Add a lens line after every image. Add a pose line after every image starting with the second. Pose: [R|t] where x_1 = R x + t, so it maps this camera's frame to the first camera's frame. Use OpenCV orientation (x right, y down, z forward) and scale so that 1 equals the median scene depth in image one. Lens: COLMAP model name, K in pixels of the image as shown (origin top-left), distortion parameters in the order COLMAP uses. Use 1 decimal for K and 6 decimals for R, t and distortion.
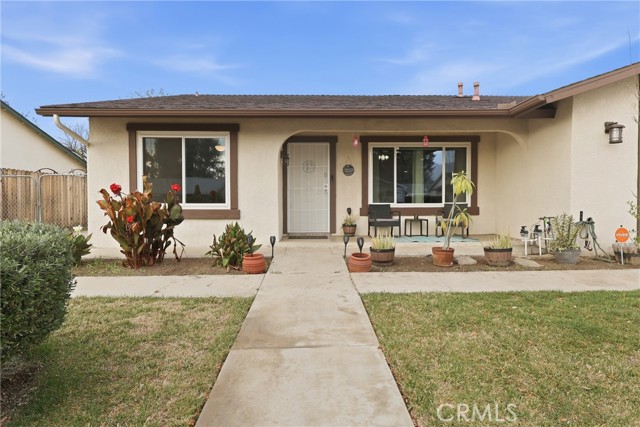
lens RADIAL K [[365.2, 0, 318.9], [0, 365.2, 210.1], [0, 0, 1]] dist [0.003155, 0.000919]
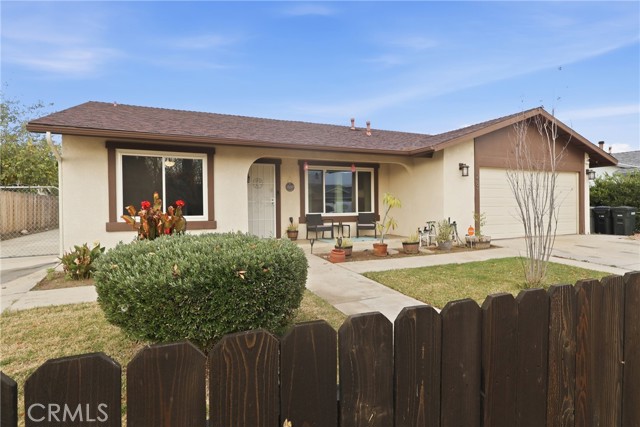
lens RADIAL K [[365.2, 0, 321.3], [0, 365.2, 214.7], [0, 0, 1]] dist [0.003155, 0.000919]
pose [[0.915909, -0.013453, 0.401160, -0.378236], [0.015503, 0.999878, -0.001862, -0.013246], [-0.401086, 0.007925, 0.916006, -0.212768]]
